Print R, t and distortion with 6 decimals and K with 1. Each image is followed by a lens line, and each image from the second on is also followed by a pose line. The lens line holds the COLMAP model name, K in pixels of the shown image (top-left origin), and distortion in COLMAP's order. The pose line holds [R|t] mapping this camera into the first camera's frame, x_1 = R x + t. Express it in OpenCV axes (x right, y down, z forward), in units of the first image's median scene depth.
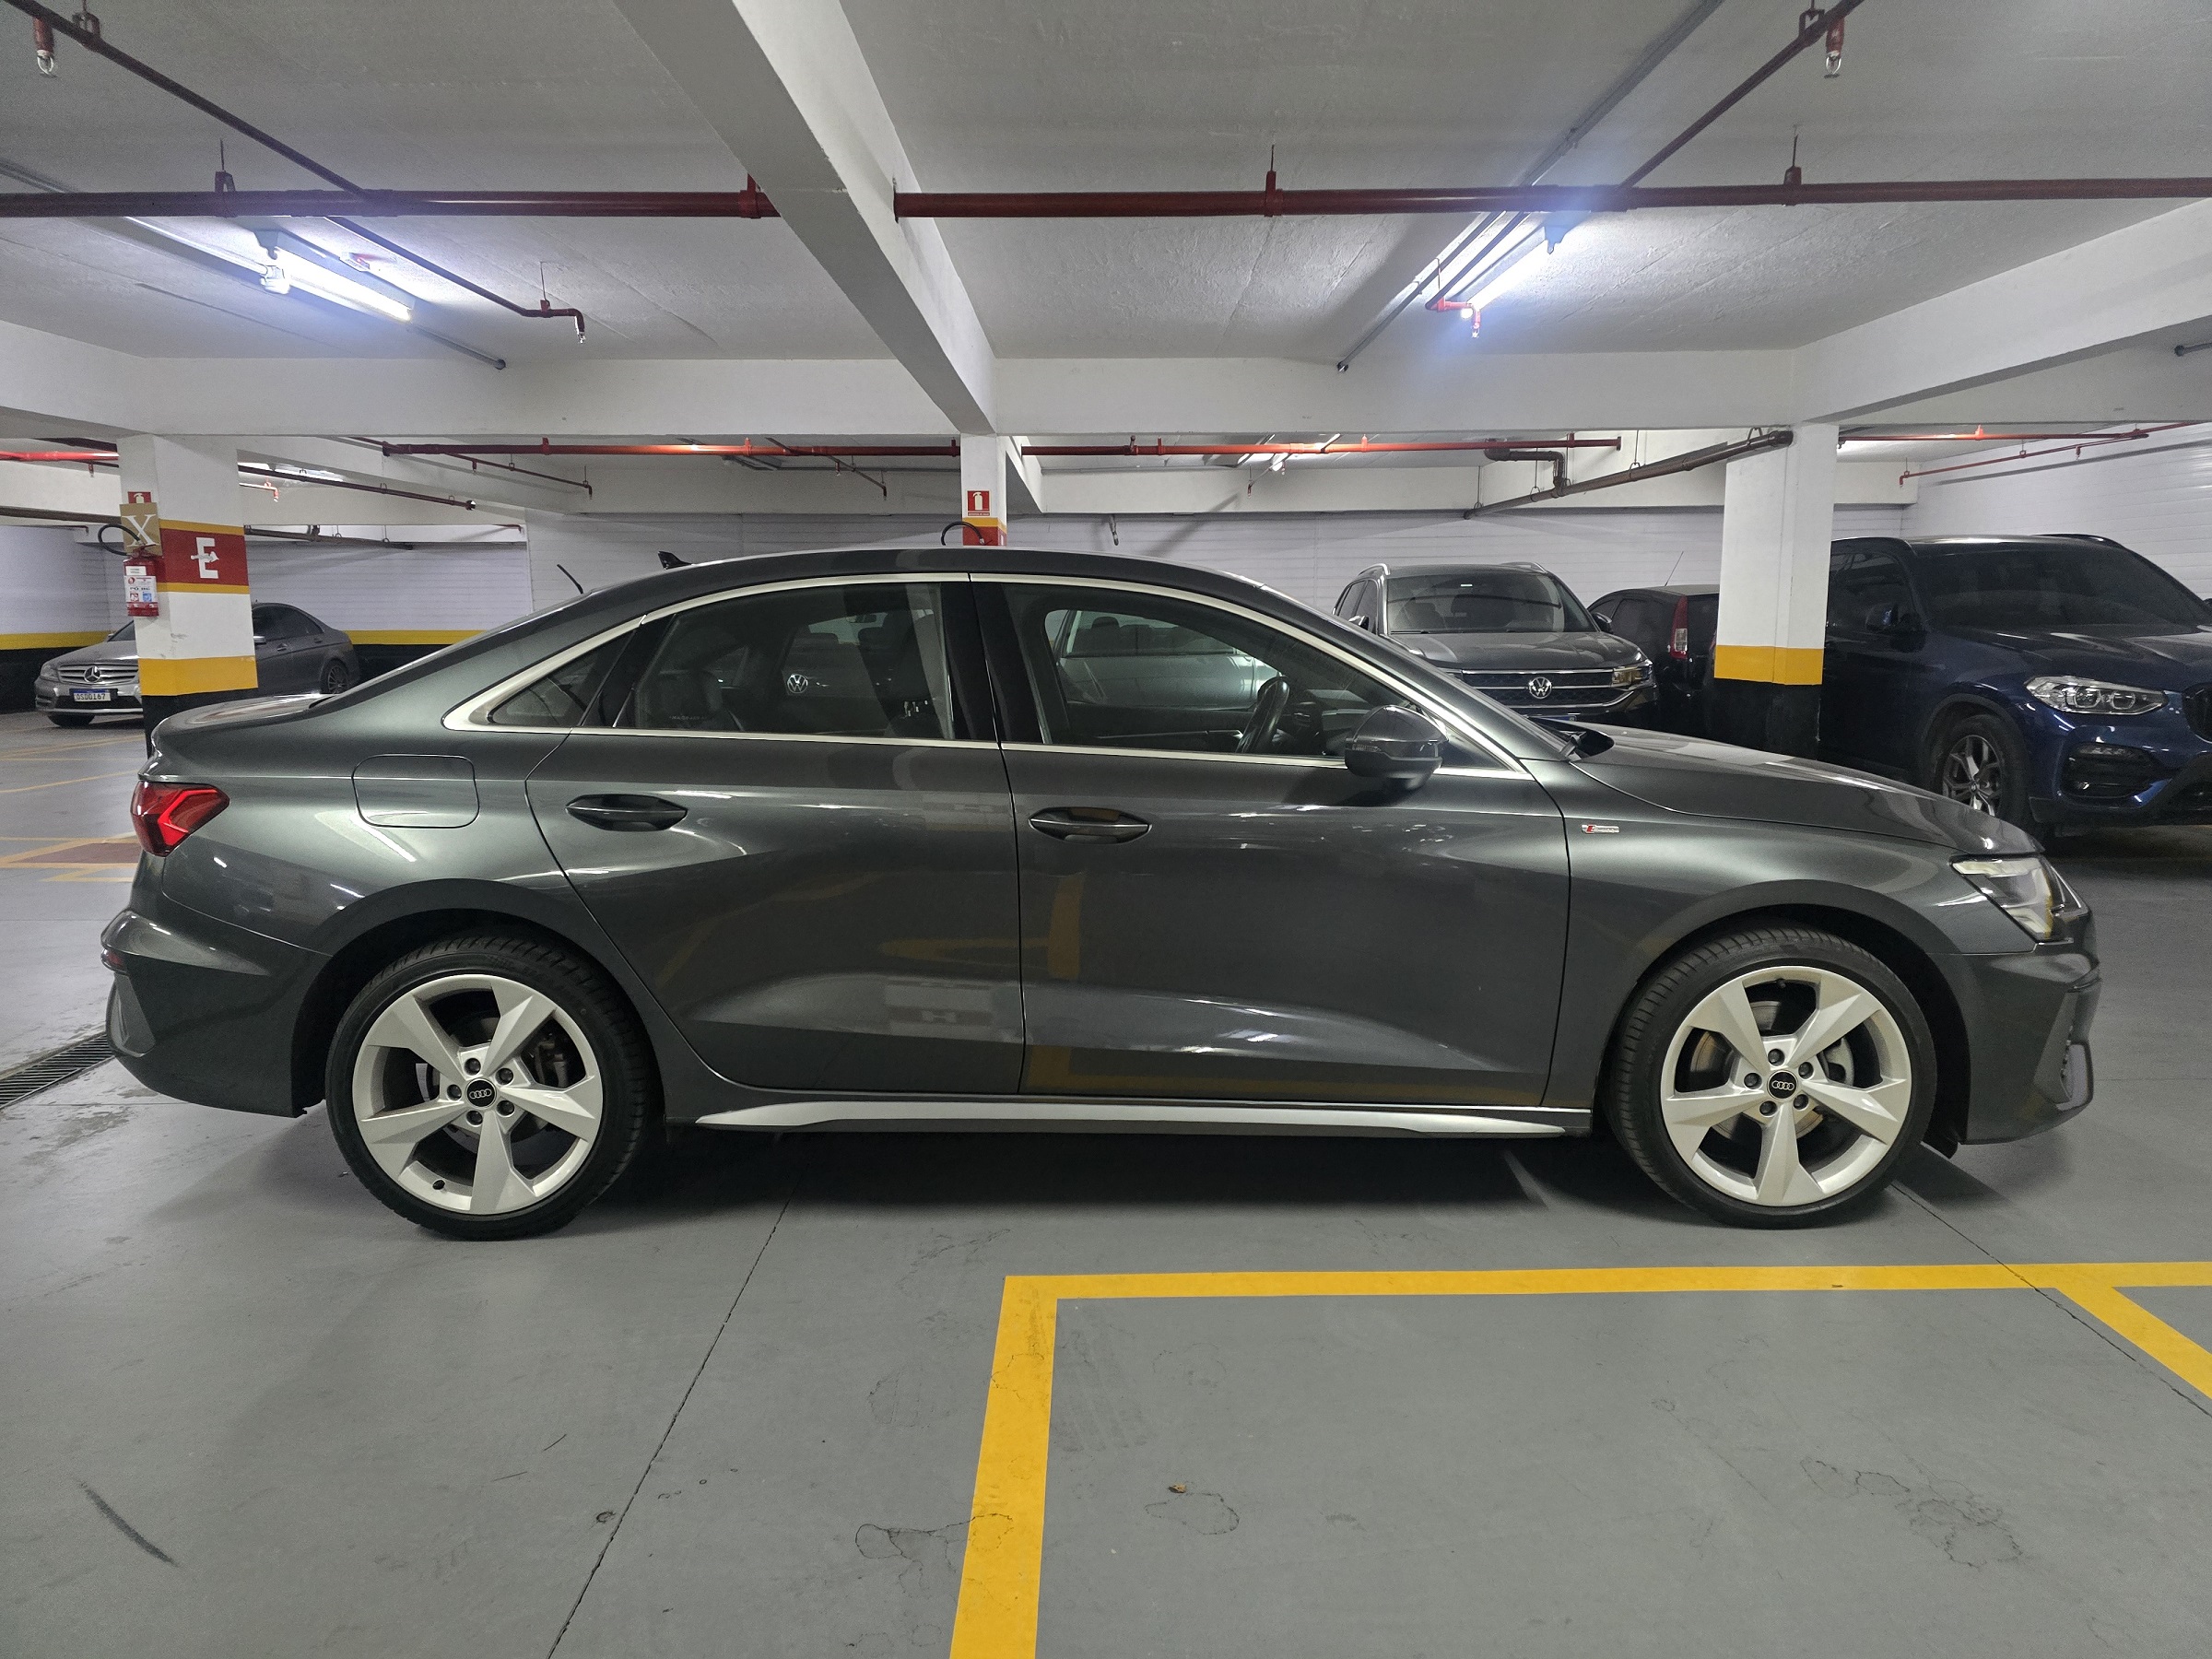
lens RADIAL K [[1579.6, 0, 1109.9], [0, 1579.6, 829.5], [0, 0, 1]] dist [0.084249, -0.067471]
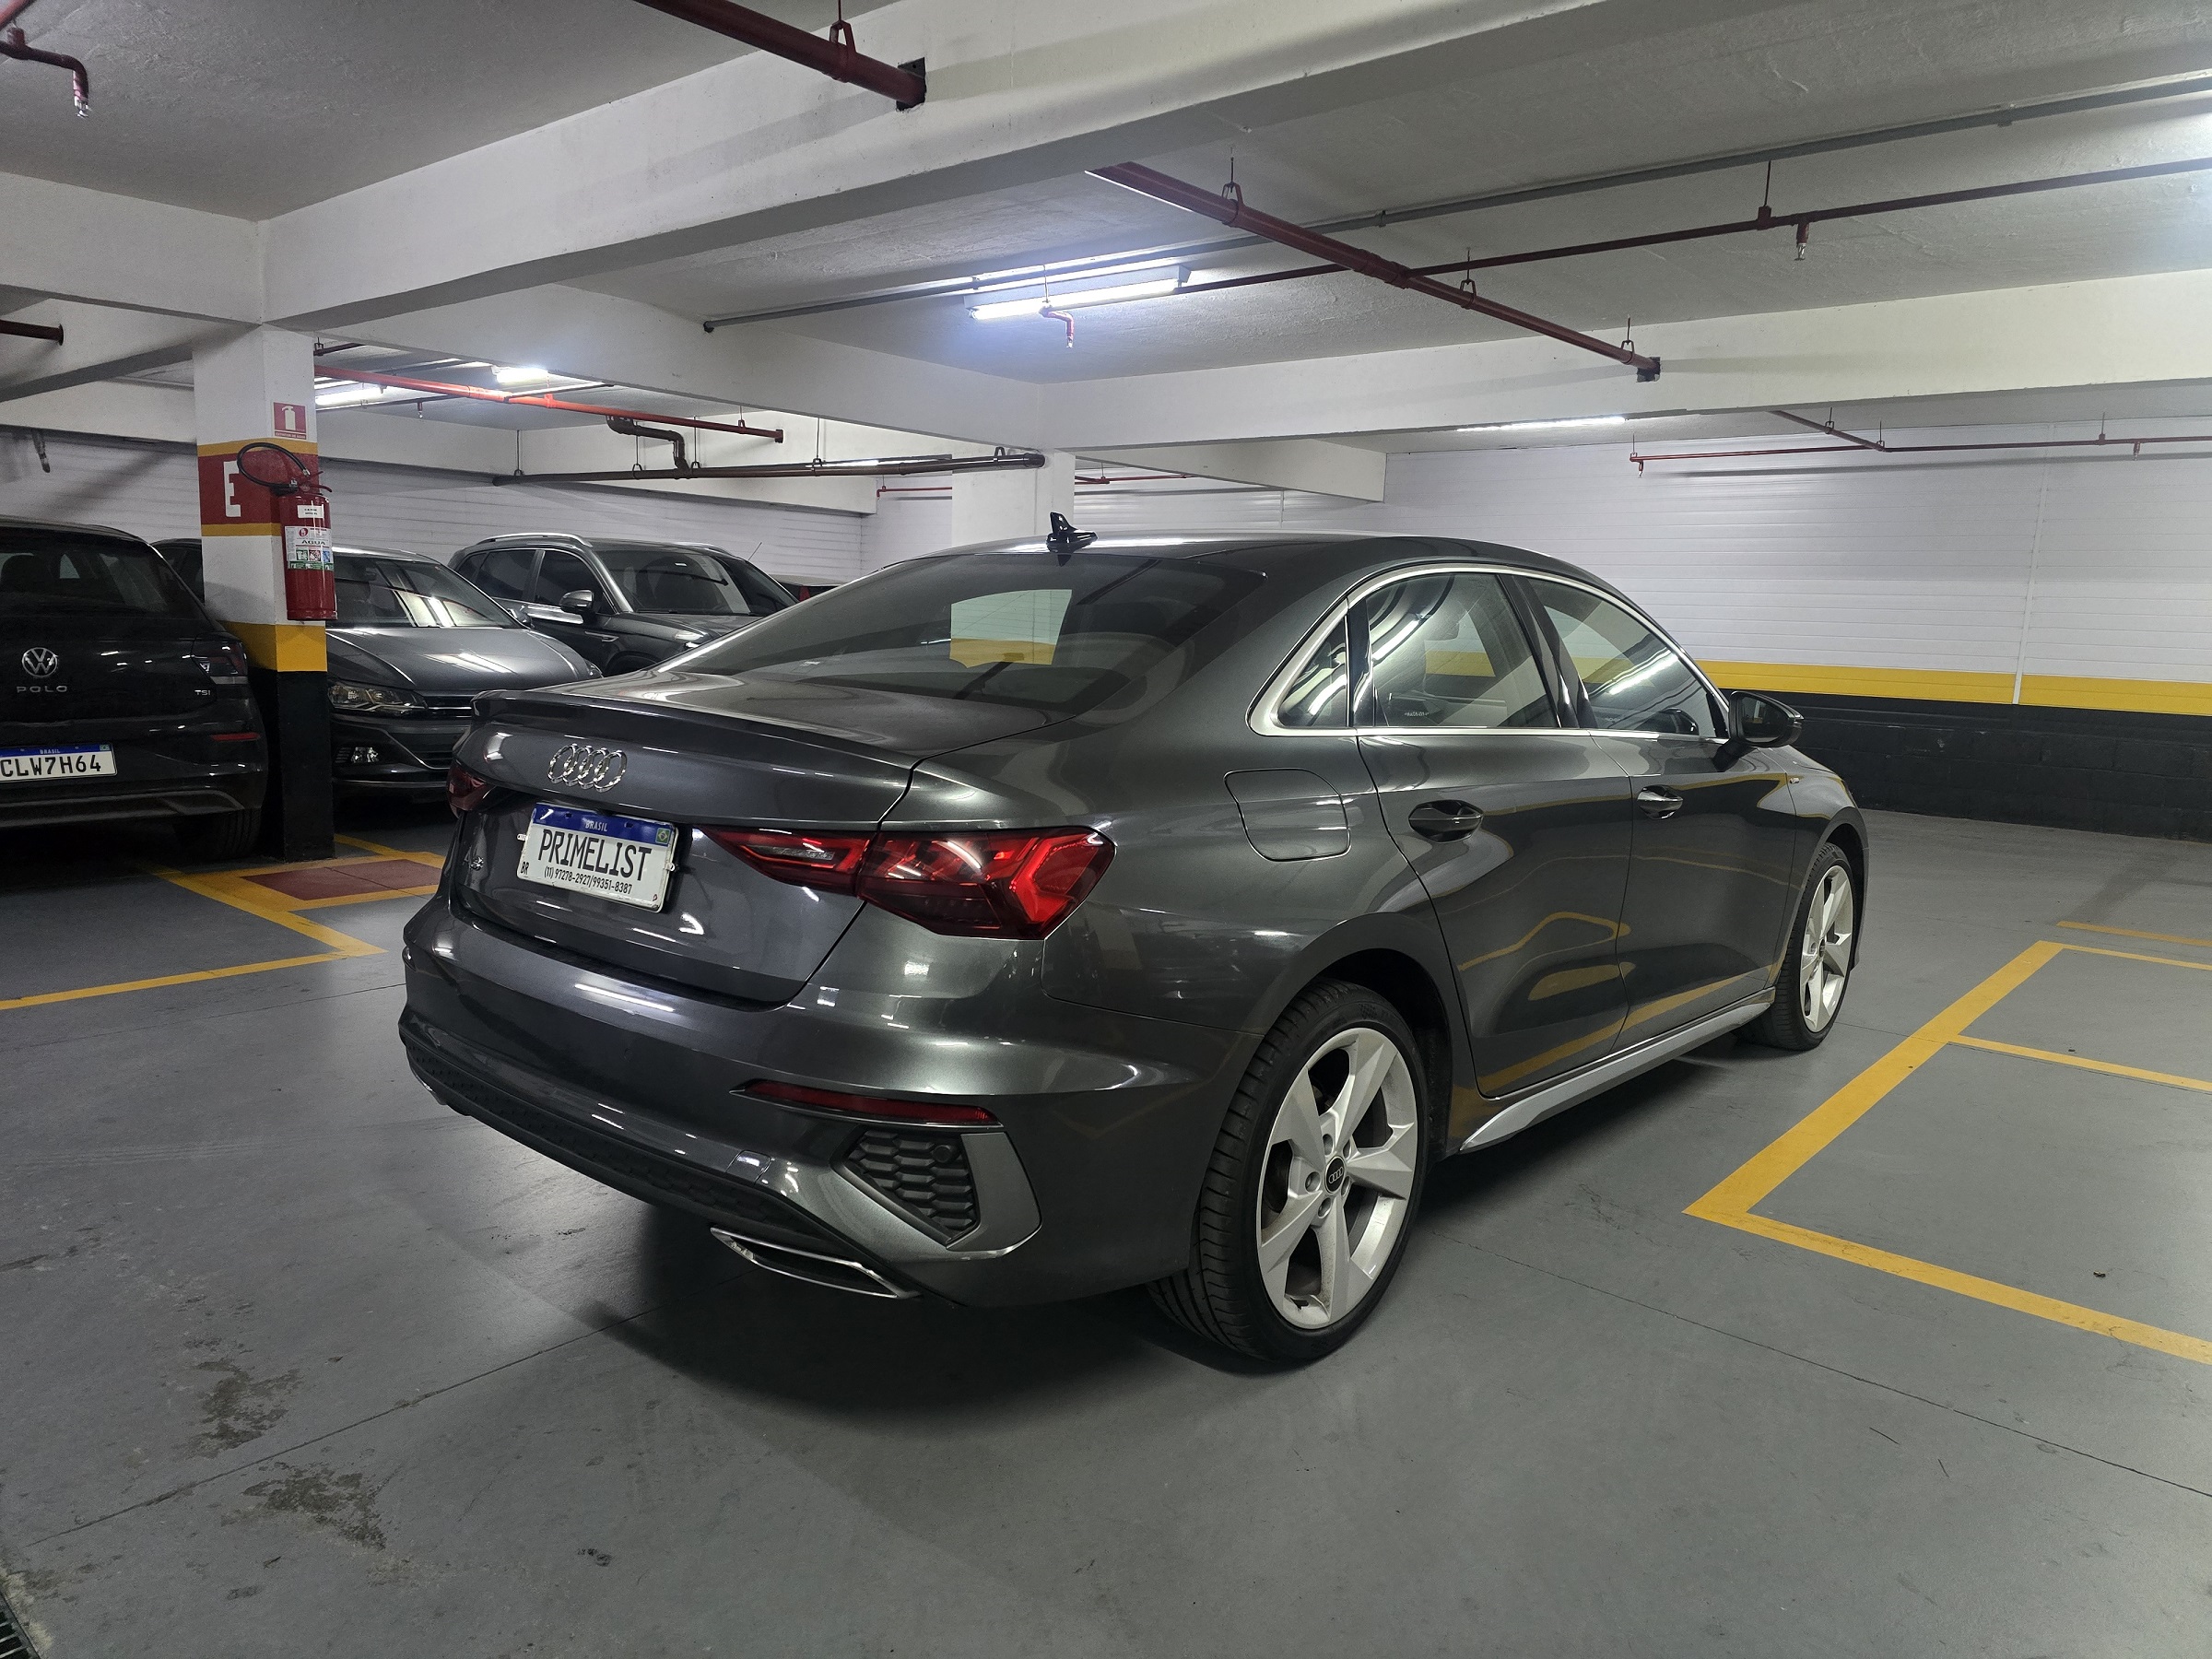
lens RADIAL K [[1579.6, 0, 1119.2], [0, 1579.6, 809.6], [0, 0, 1]] dist [0.084249, -0.067471]
pose [[0.619374, -0.067787, 0.782164, -0.452098], [0.067384, 0.997179, 0.033062, -0.023650], [-0.782199, 0.032228, 0.622195, 0.236623]]
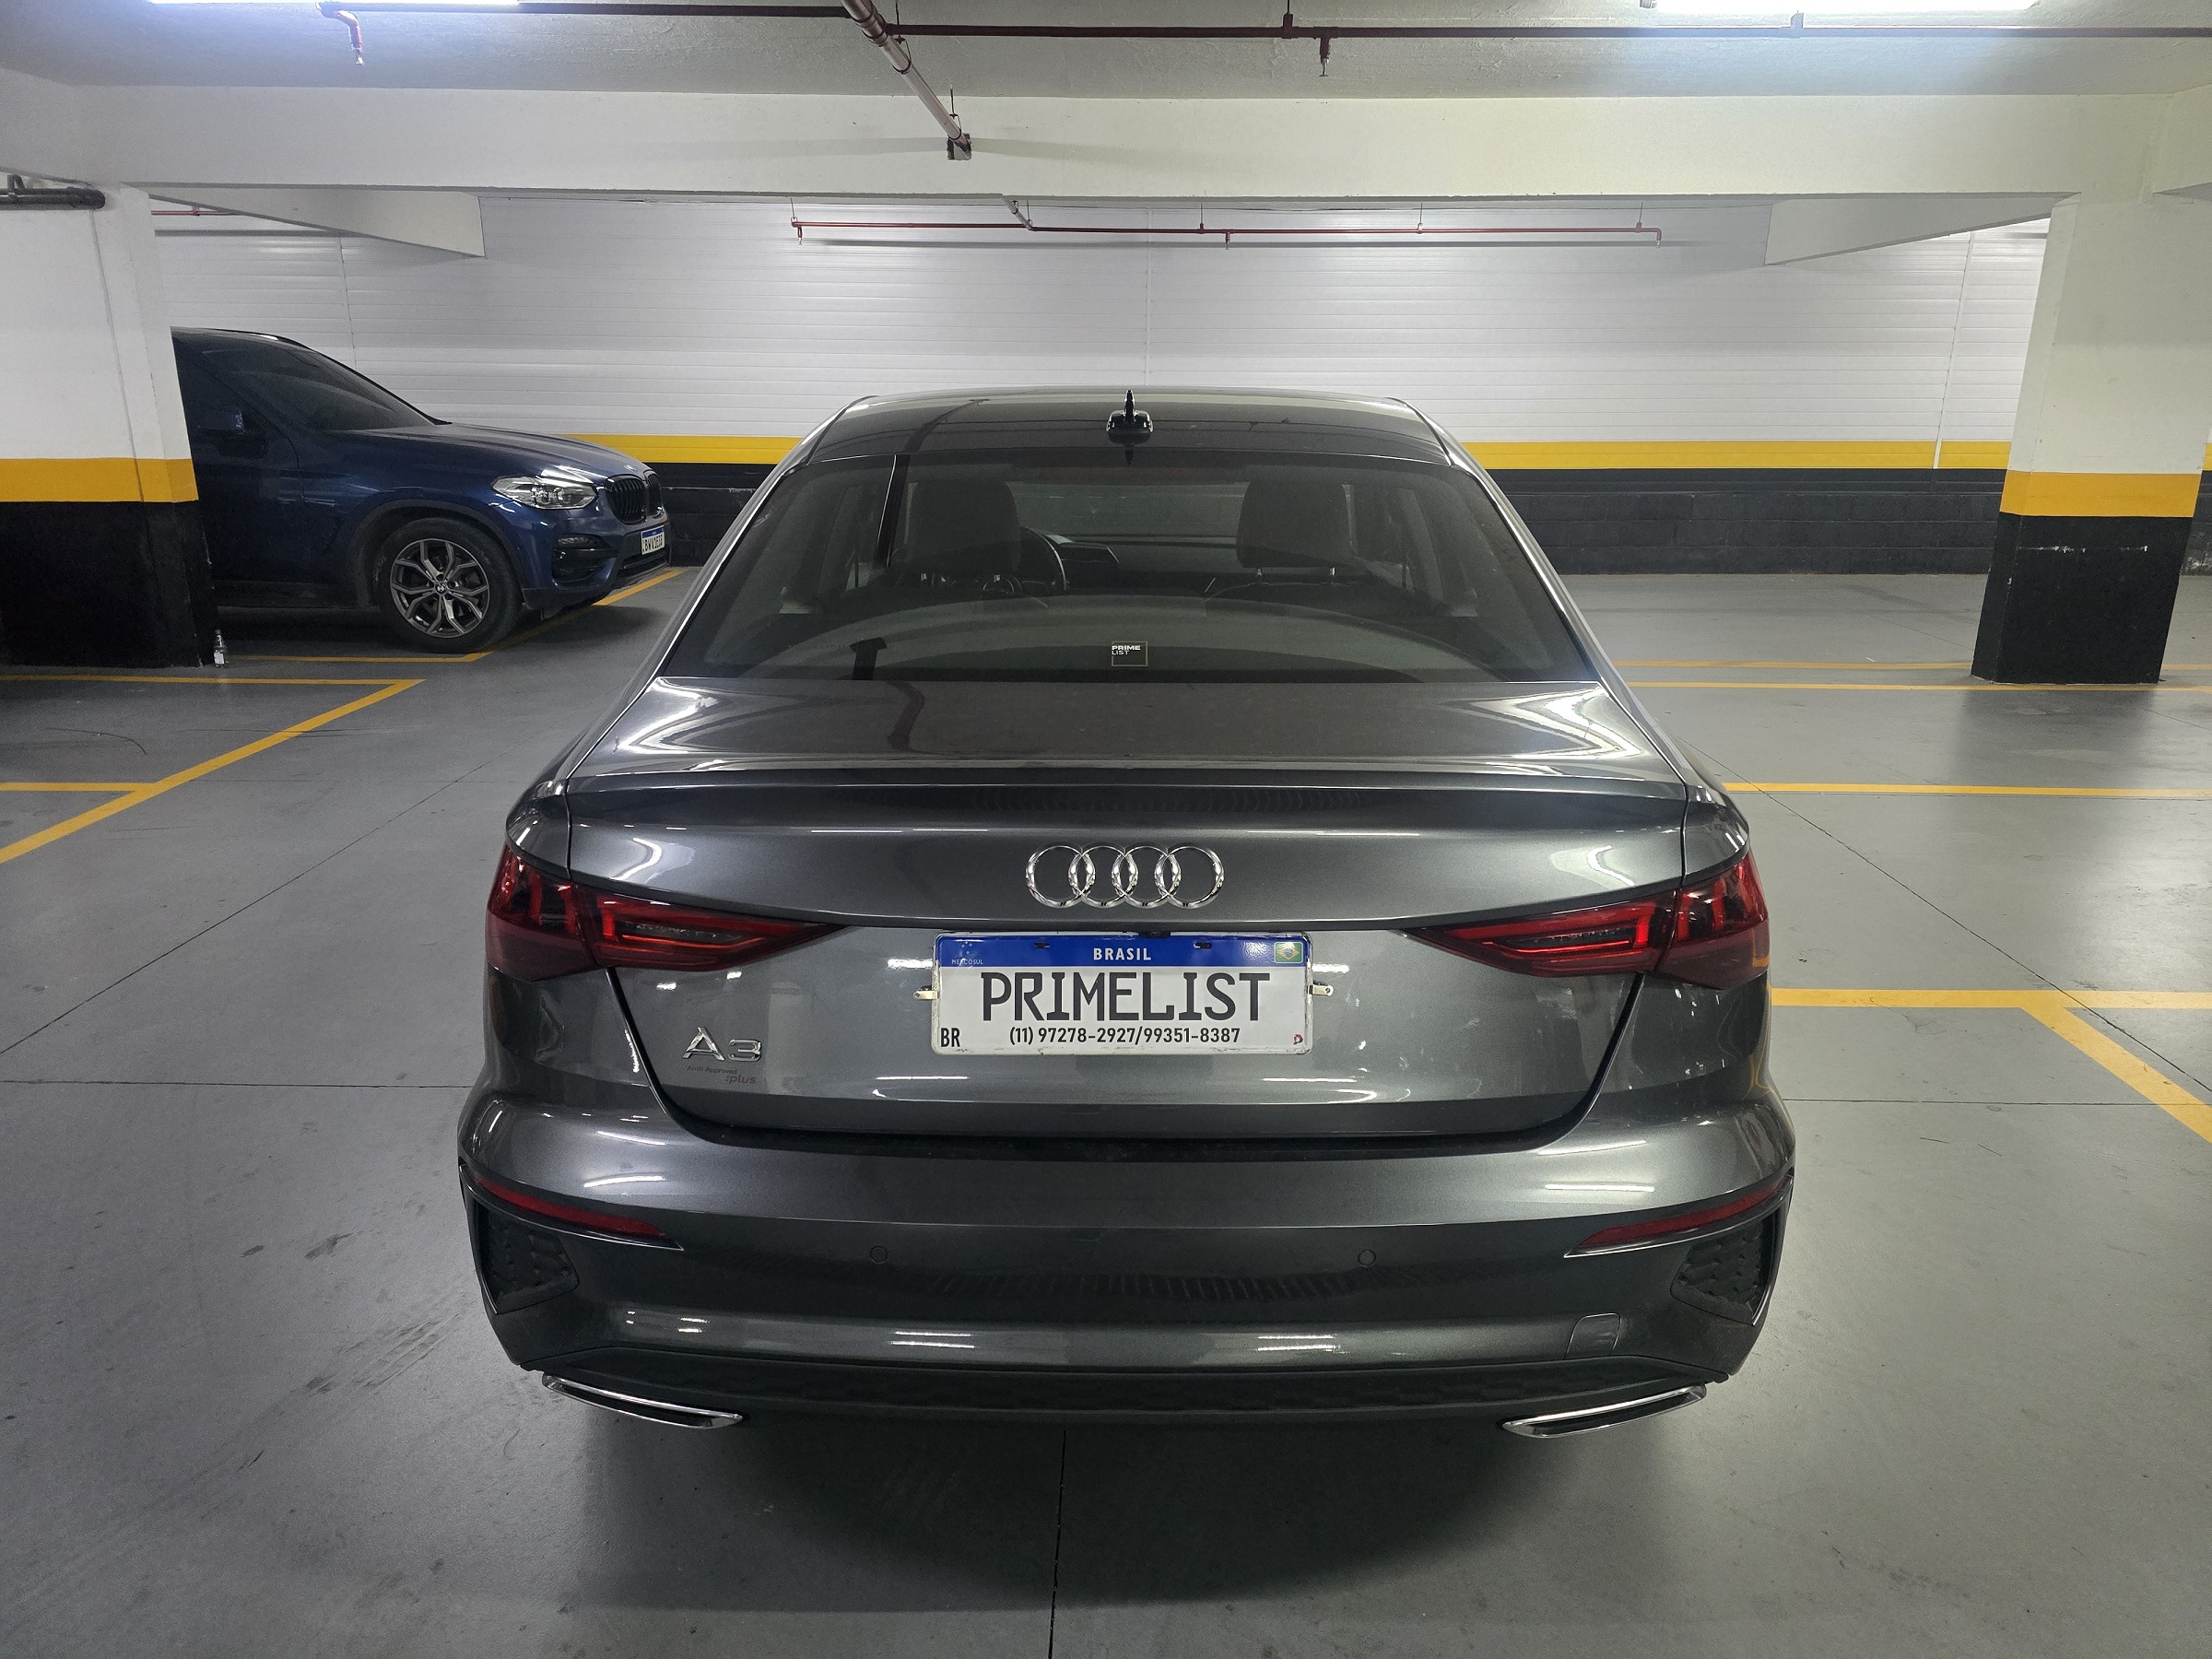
lens RADIAL K [[1579.6, 0, 1105.8], [0, 1579.6, 833.4], [0, 0, 1]] dist [0.084249, -0.067471]
pose [[-0.035271, -0.271100, 0.961905, -0.471877], [0.128189, 0.953326, 0.273383, -0.092155], [-0.991122, 0.132948, 0.001127, 0.515250]]
